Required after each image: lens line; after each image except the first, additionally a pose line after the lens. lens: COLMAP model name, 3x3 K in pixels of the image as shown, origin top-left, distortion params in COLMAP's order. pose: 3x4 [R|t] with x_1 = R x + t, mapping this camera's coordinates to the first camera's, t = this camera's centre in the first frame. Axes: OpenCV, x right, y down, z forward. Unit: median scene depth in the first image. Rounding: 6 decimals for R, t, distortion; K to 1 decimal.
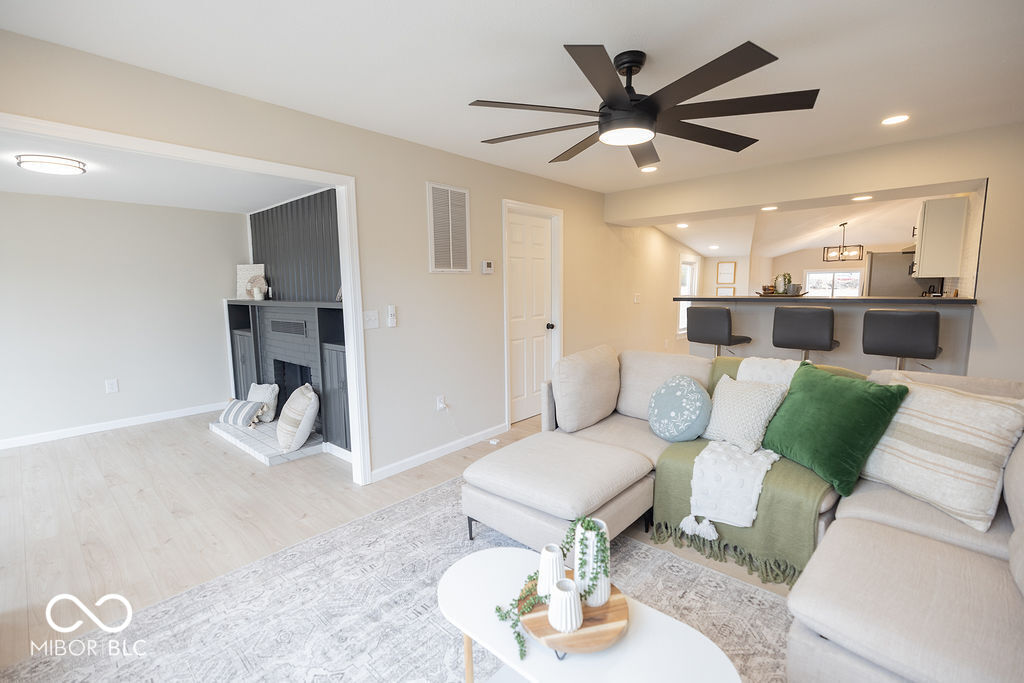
lens RADIAL K [[445.6, 0, 510.2], [0, 445.6, 337.2], [0, 0, 1]] dist [0.001422, 0.000603]
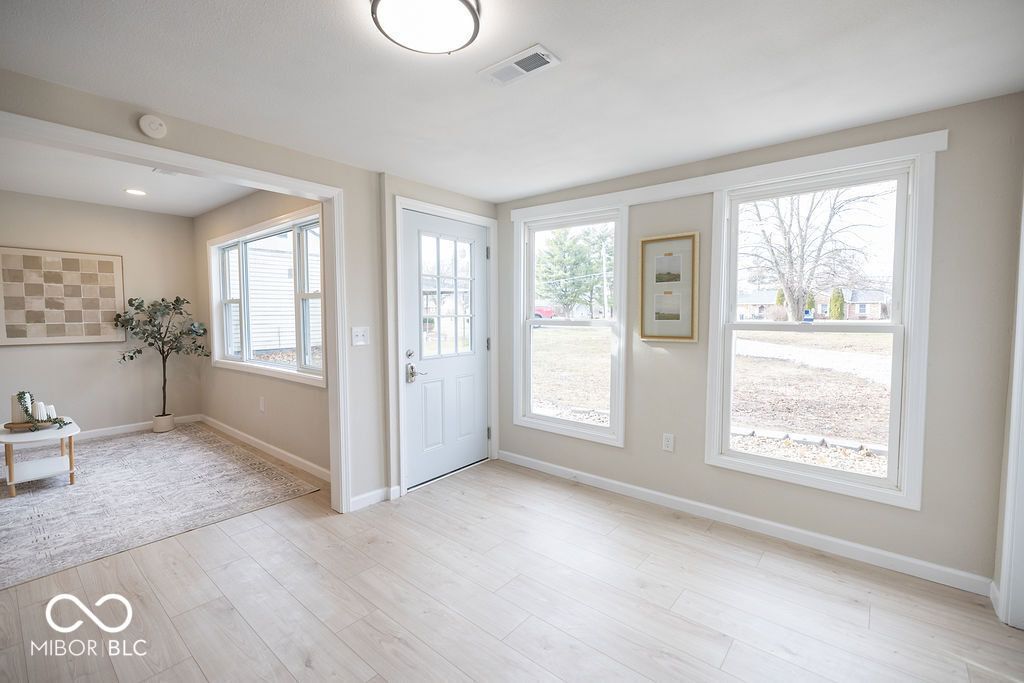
lens RADIAL K [[445.6, 0, 510.2], [0, 445.6, 337.2], [0, 0, 1]] dist [0.001422, 0.000603]
pose [[-0.999295, 0.013410, -0.035059, -1.714804], [0.007348, 0.985821, 0.167641, -0.215432], [0.036810, 0.167265, -0.985225, 2.391691]]
